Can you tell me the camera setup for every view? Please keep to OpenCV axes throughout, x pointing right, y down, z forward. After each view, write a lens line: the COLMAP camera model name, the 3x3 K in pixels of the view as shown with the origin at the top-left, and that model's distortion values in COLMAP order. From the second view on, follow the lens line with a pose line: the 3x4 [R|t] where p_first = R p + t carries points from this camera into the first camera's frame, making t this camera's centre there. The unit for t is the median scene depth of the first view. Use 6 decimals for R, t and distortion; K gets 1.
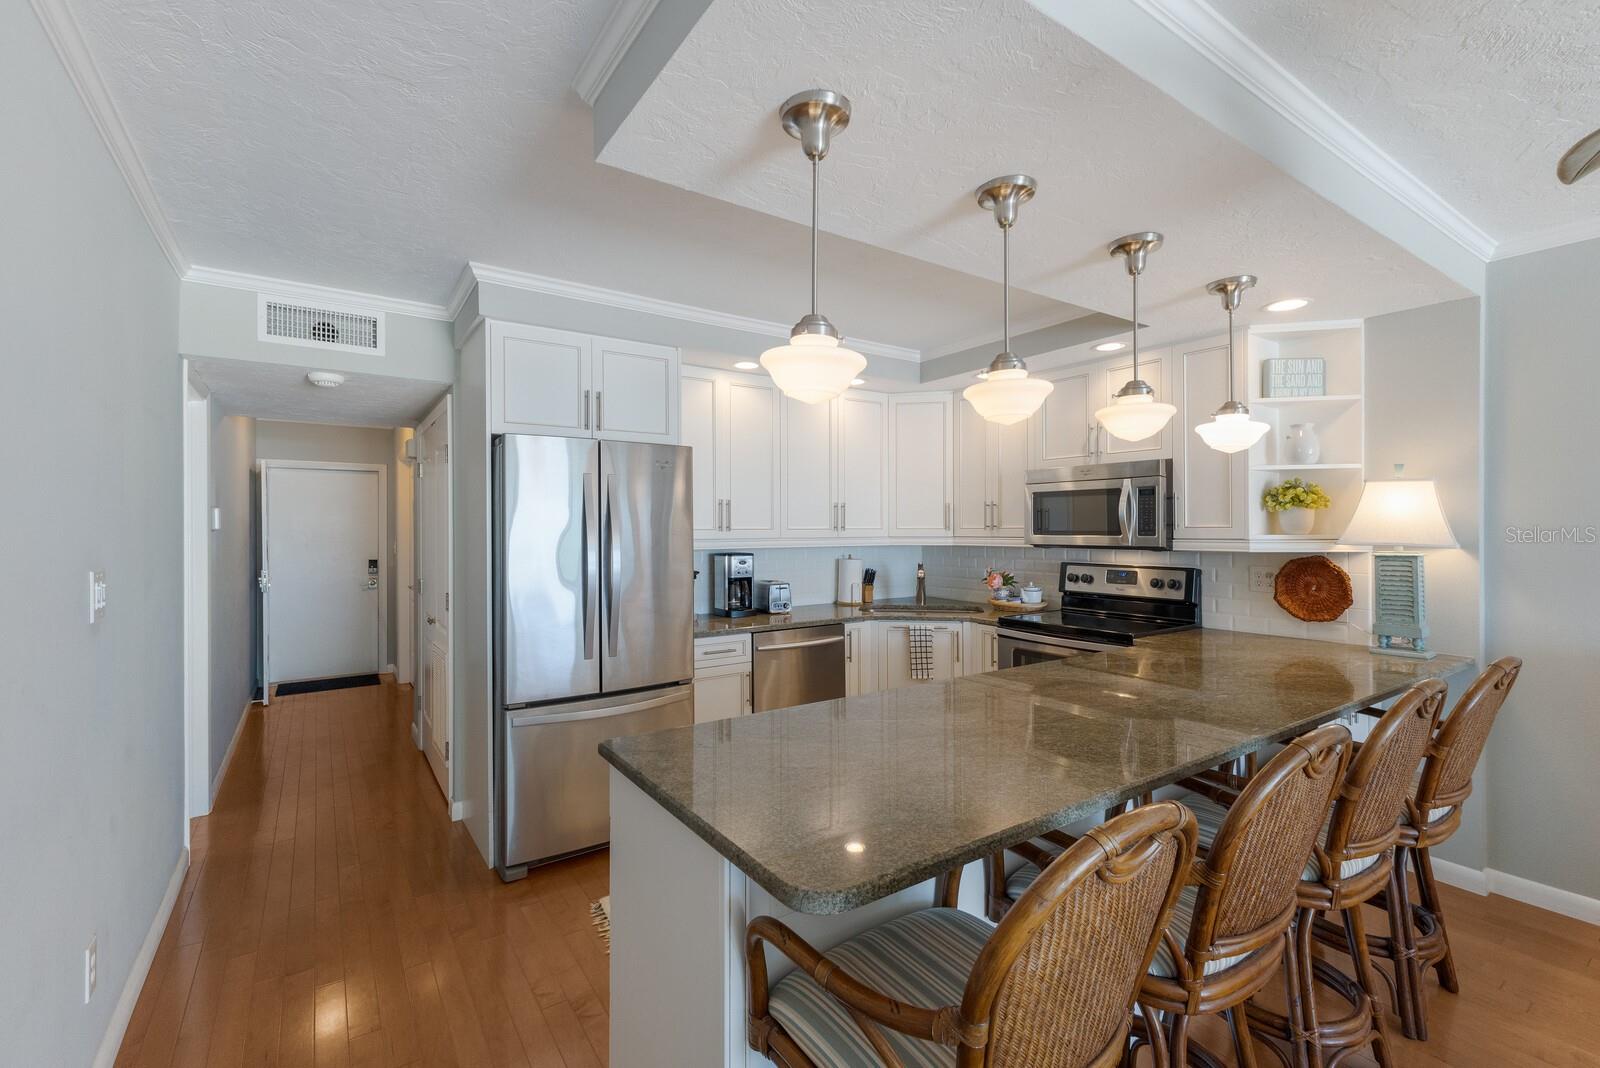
lens RADIAL K [[688.5, 0, 795.4], [0, 688.5, 525.0], [0, 0, 1]] dist [0.015229, -0.000127]
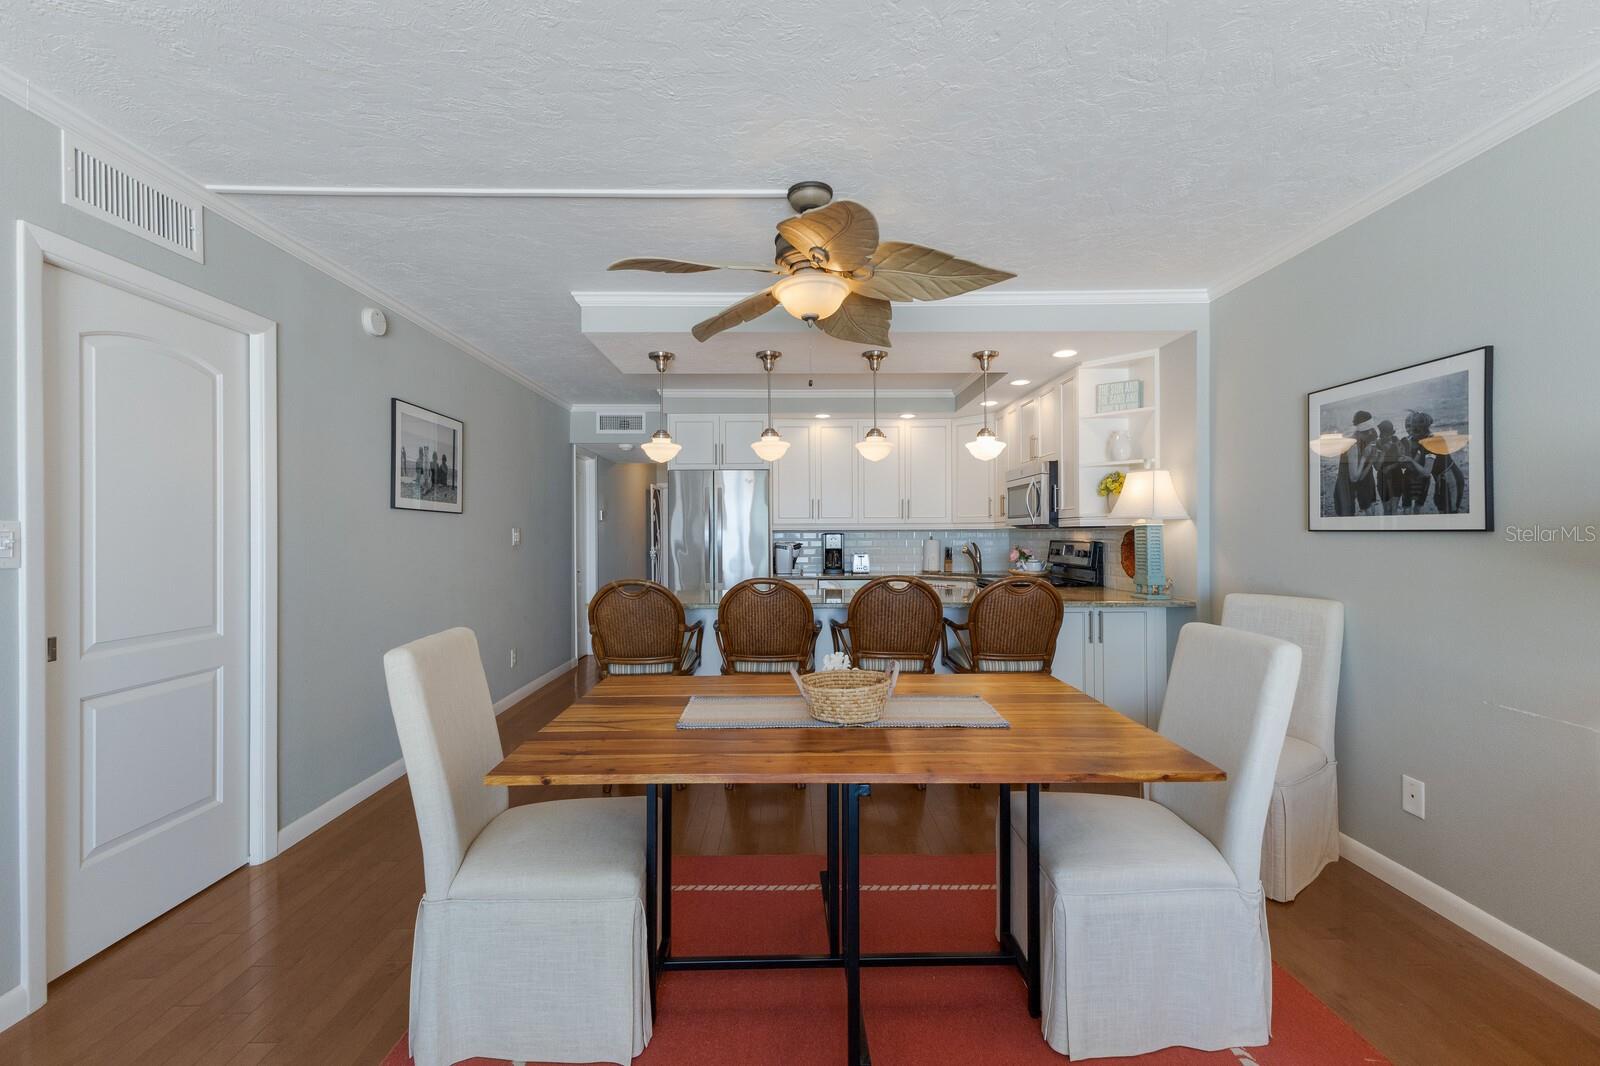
lens RADIAL K [[686.0, 0, 800.0], [0, 686.0, 533.0], [0, 0, 1]] dist [0.014222, -0.000061]
pose [[0.833738, -0.000413, -0.552160, 0.731424], [0.002035, 0.999995, 0.002325, 0.037401], [0.552157, -0.003062, 0.833735, -0.352691]]
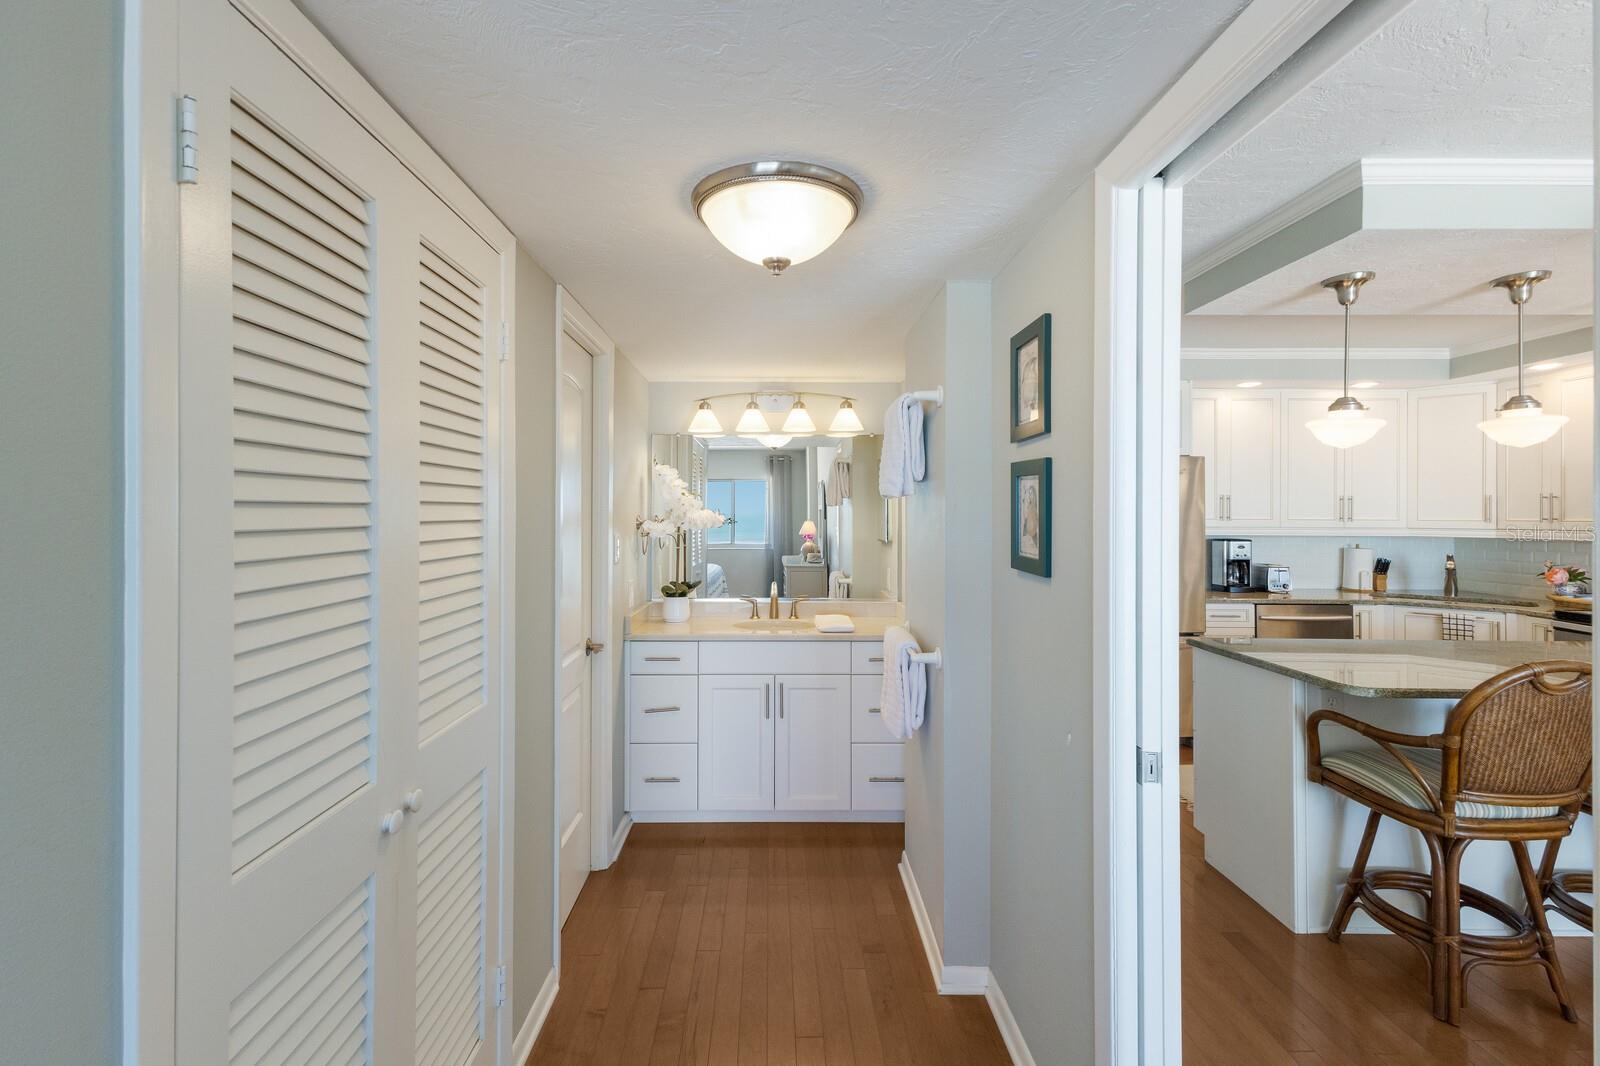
lens RADIAL K [[702.1, 0, 772.7], [0, 702.1, 510.5], [0, 0, 1]] dist [0.013079, -0.001067]
pose [[0.825821, 0.003848, -0.563920, -0.057891], [-0.004877, 0.999988, -0.000319, -0.004459], [0.563912, 0.003013, 0.825830, -0.471742]]
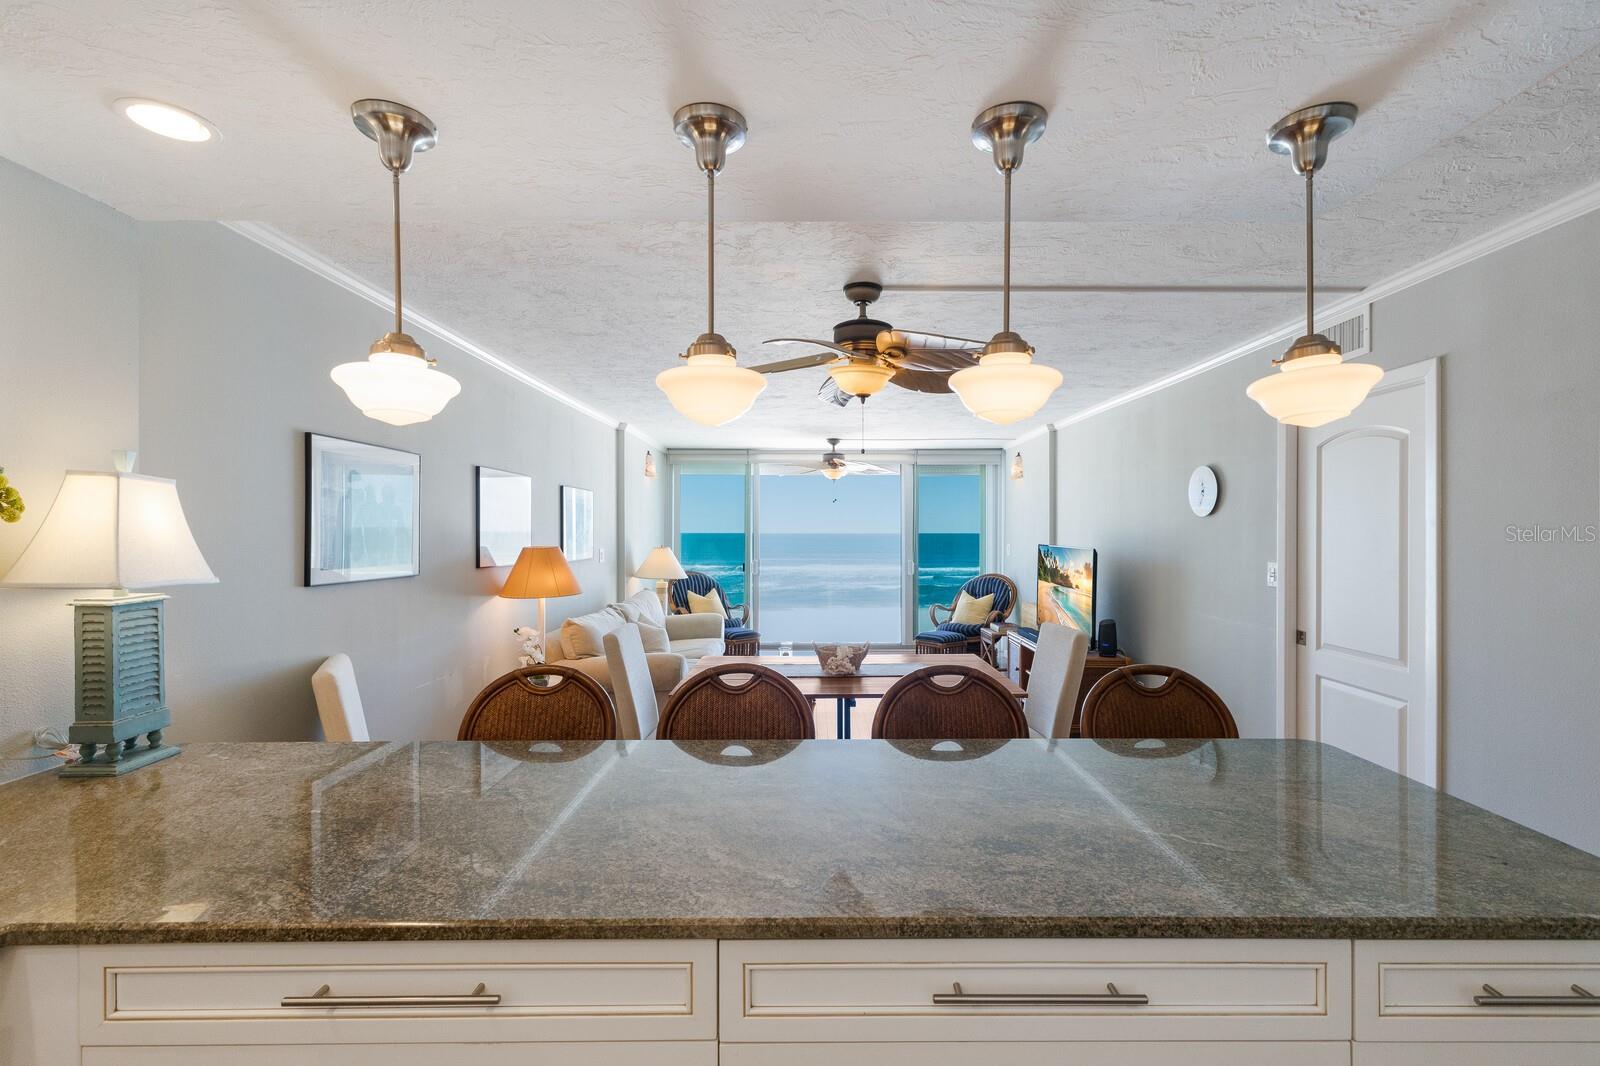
lens RADIAL K [[703.3, 0, 813.9], [0, 703.3, 533.4], [0, 0, 1]] dist [0.009540, 0.000441]
pose [[-0.826225, 0.000985, 0.563340, 0.015837], [0.001768, 0.999998, 0.000844, -0.010606], [-0.563338, 0.001693, -0.826225, 0.820742]]
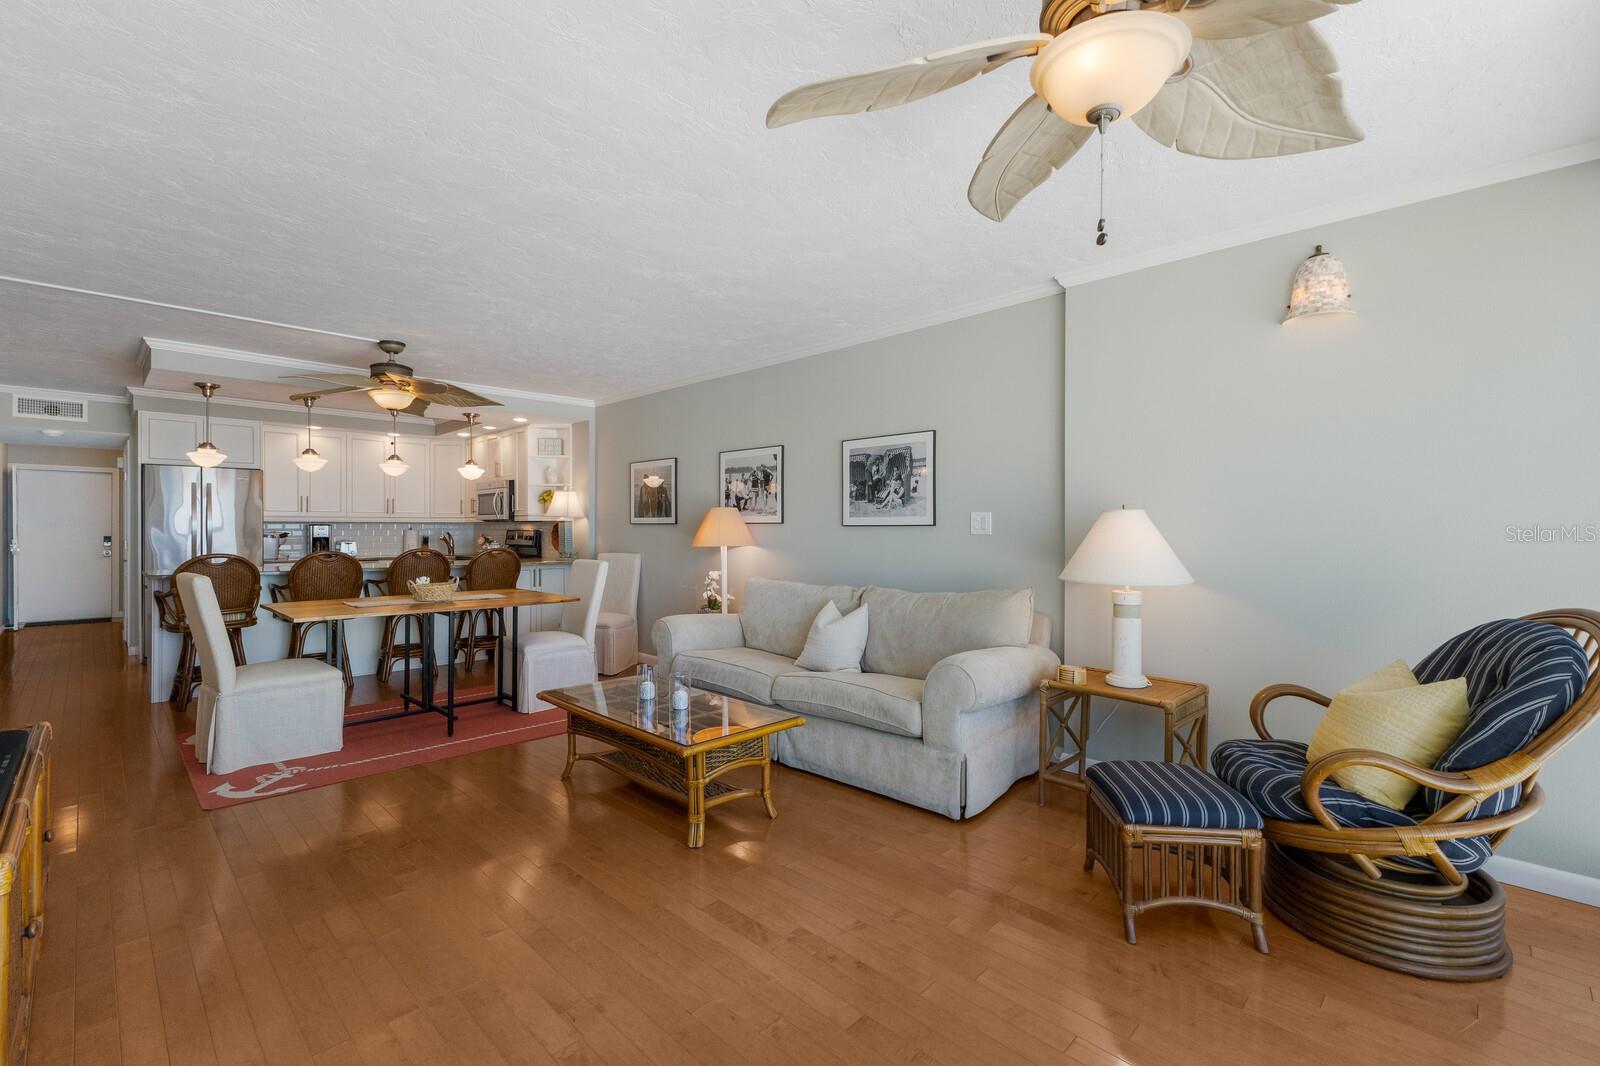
lens RADIAL K [[691.6, 0, 802.3], [0, 691.6, 526.1], [0, 0, 1]] dist [0.012545, -0.000951]
pose [[0.981671, 0.004325, 0.190537, 0.862535], [-0.003913, 0.999989, -0.002540, 0.045973], [-0.190546, 0.001748, 0.981677, -1.134737]]
